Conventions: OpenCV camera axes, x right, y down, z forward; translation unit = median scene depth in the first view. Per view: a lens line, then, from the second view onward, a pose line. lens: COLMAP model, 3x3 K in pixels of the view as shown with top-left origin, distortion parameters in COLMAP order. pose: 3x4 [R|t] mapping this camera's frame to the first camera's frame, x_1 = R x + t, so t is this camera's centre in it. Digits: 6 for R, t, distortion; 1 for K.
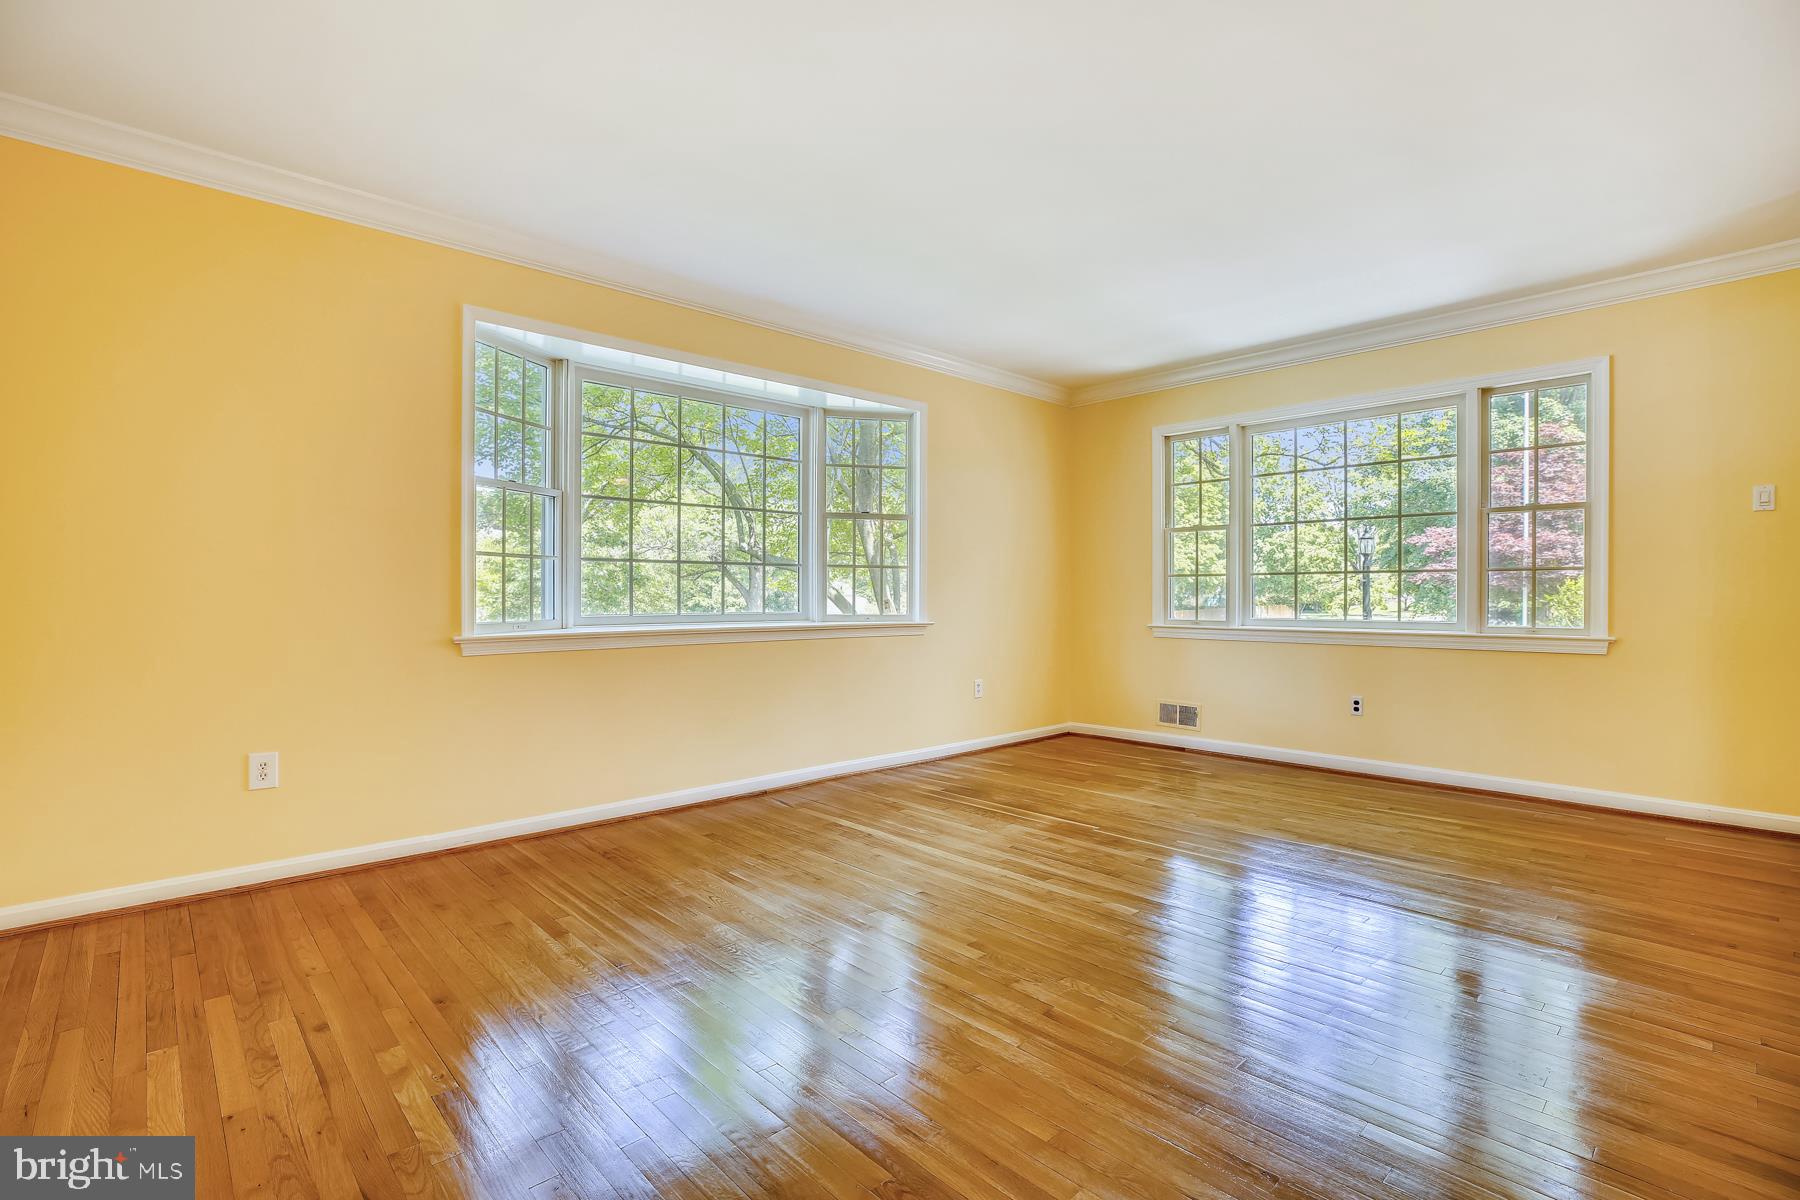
lens RADIAL K [[831.0, 0, 903.2], [0, 831.0, 602.8], [0, 0, 1]] dist [-0.020042, 0.011958]
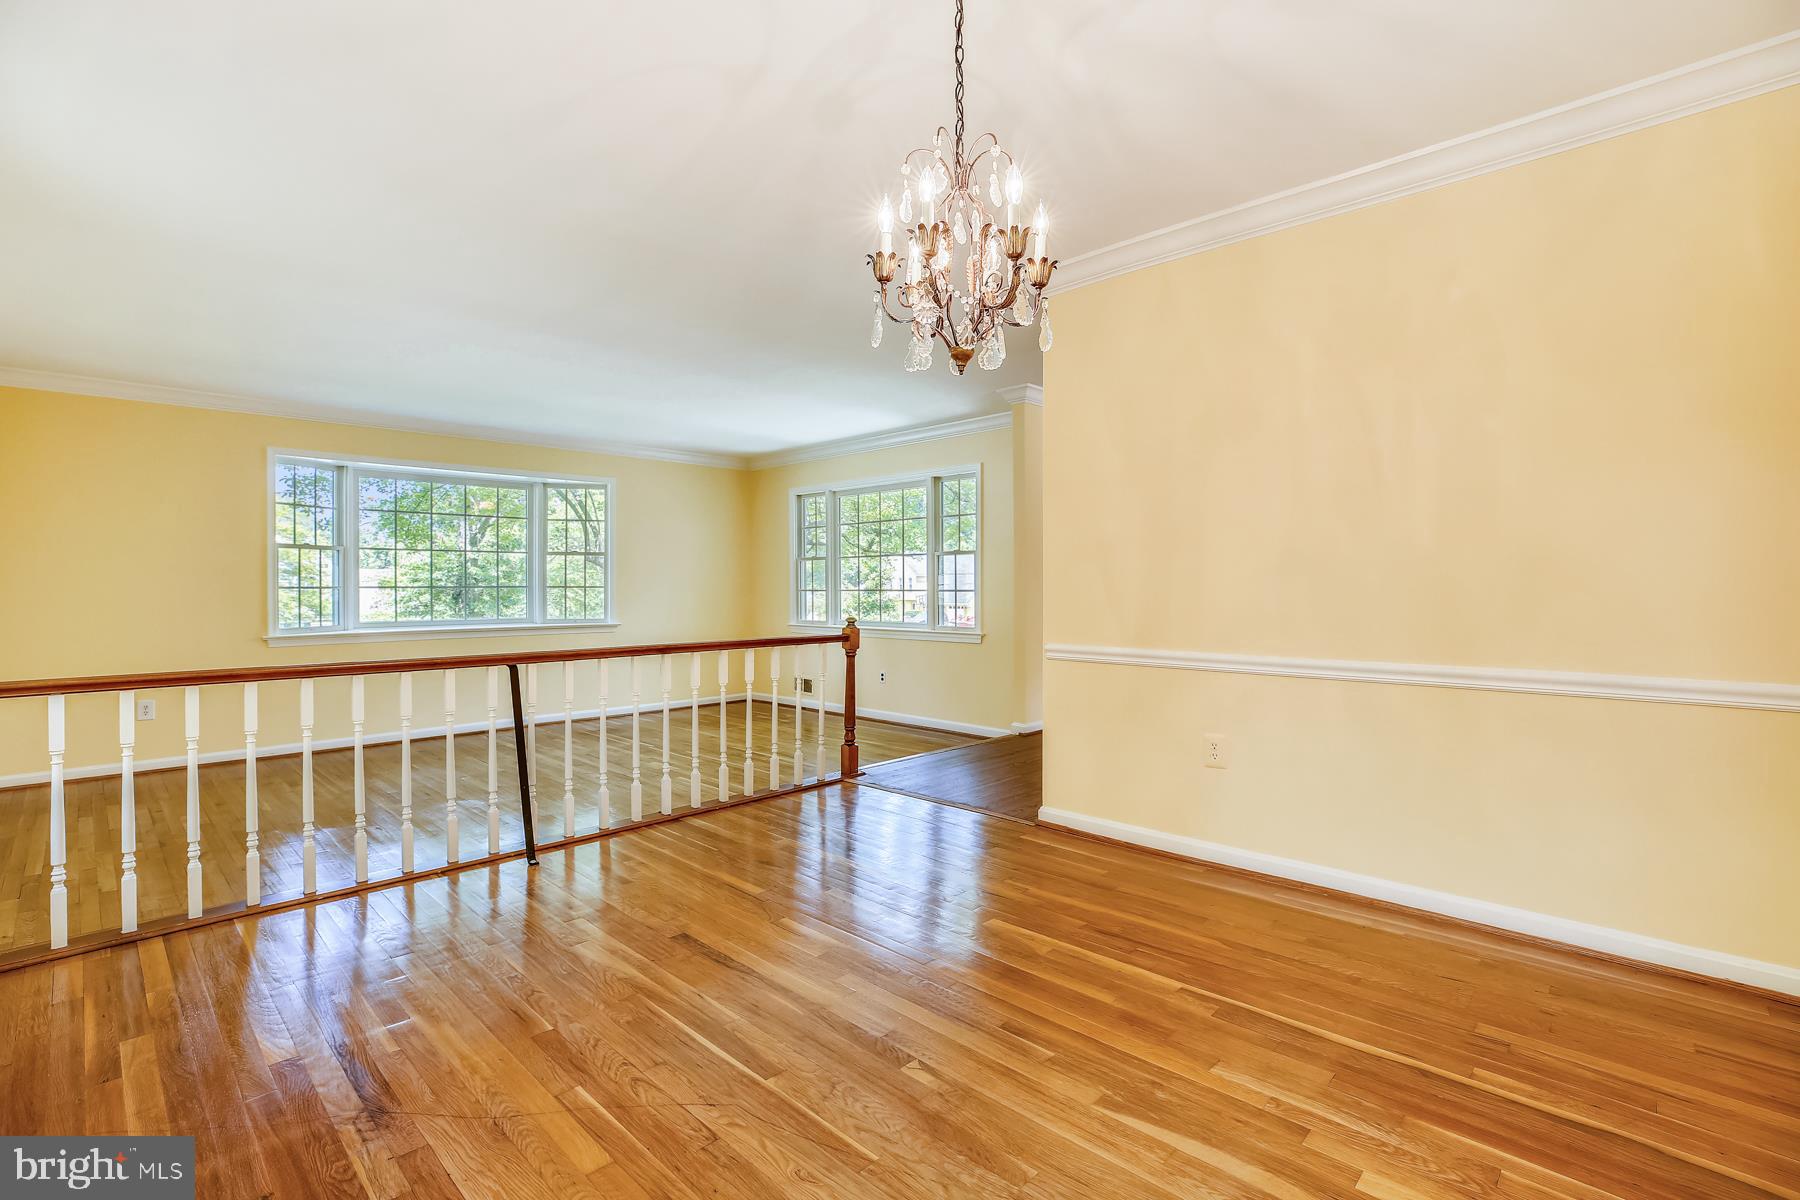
lens RADIAL K [[831.0, 0, 897.7], [0, 831.0, 609.8], [0, 0, 1]] dist [-0.020042, 0.011958]
pose [[0.999764, -0.003530, 0.021421, 0.533752], [0.003198, 0.999875, 0.015507, -0.025894], [-0.021473, -0.015435, 0.999650, -0.542436]]
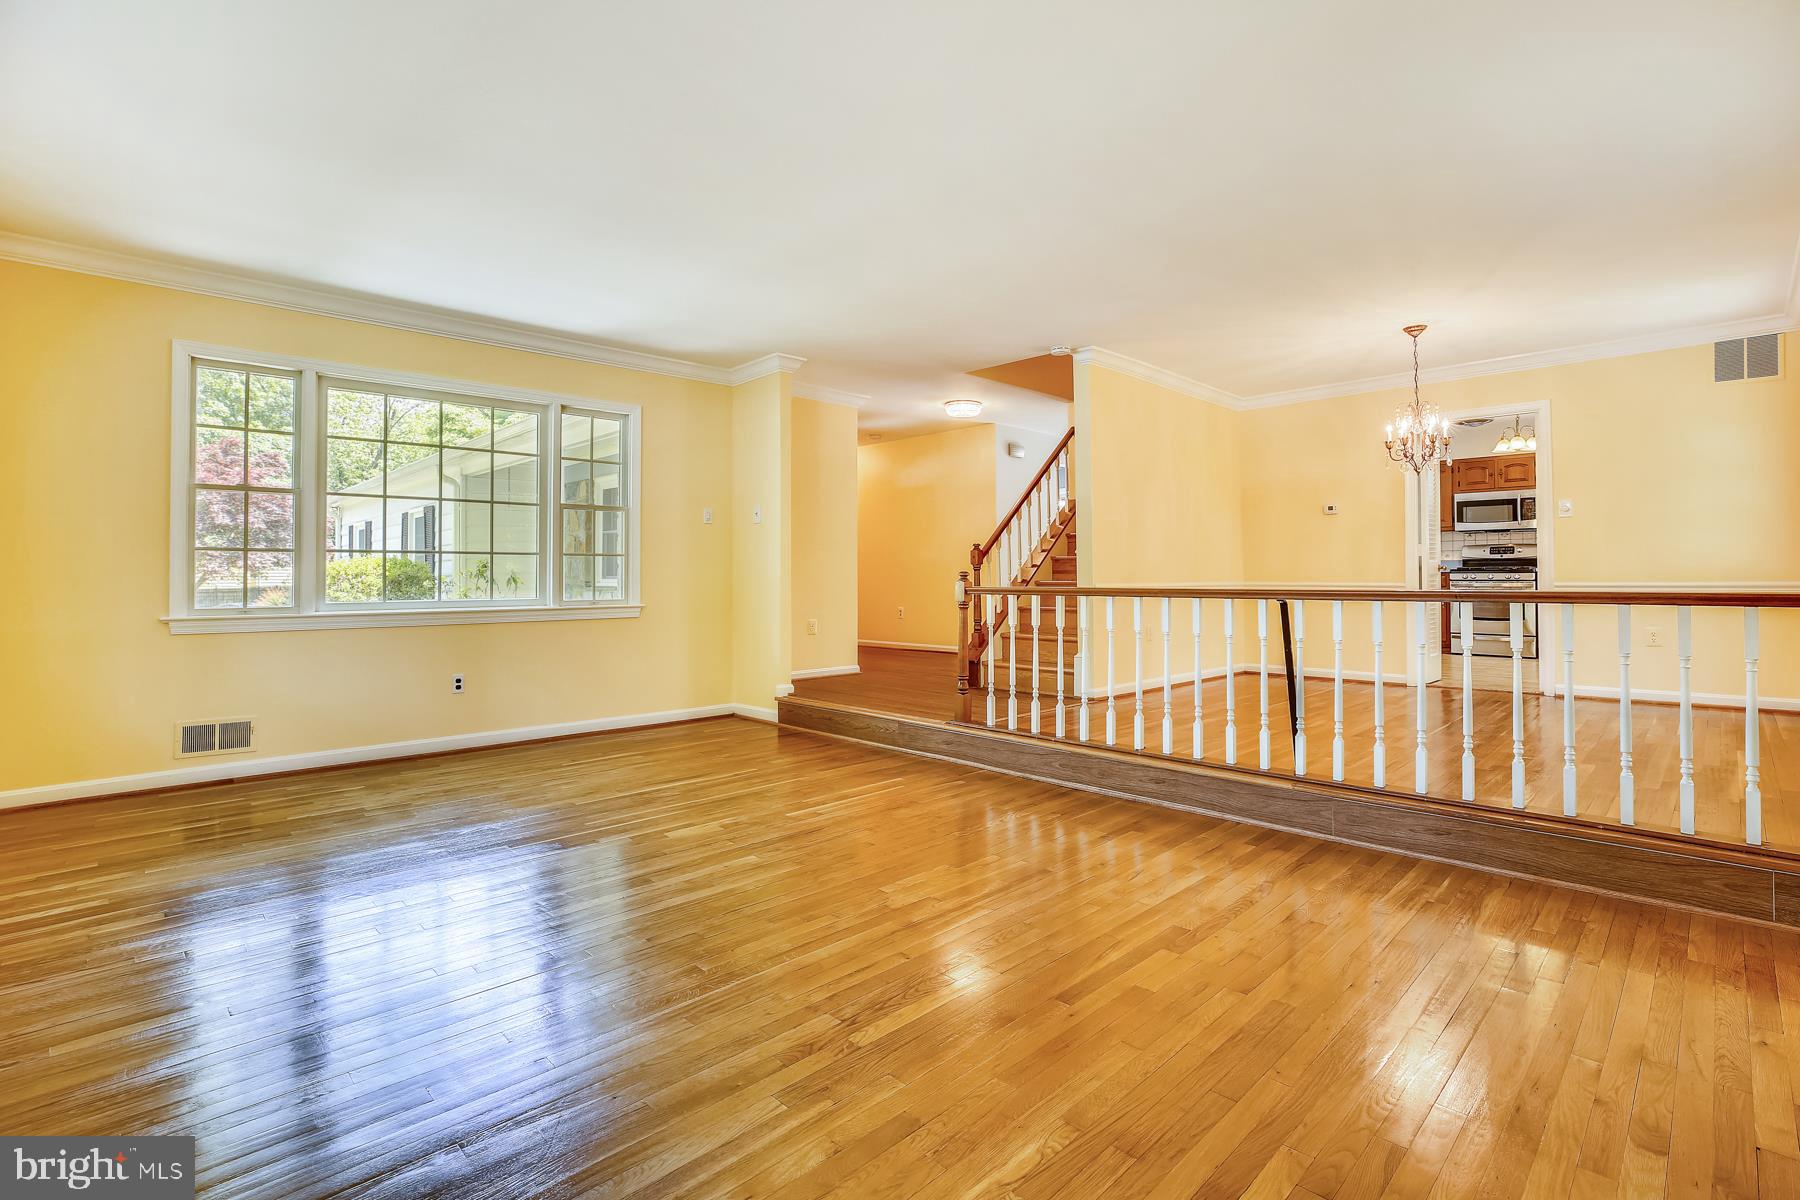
lens RADIAL K [[831.0, 0, 898.1], [0, 831.0, 599.5], [0, 0, 1]] dist [-0.020042, 0.011958]
pose [[-0.008301, -0.032684, 0.999431, -0.478480], [0.008707, 0.999425, 0.032756, -0.008112], [-0.999928, 0.008974, -0.008011, 0.461690]]
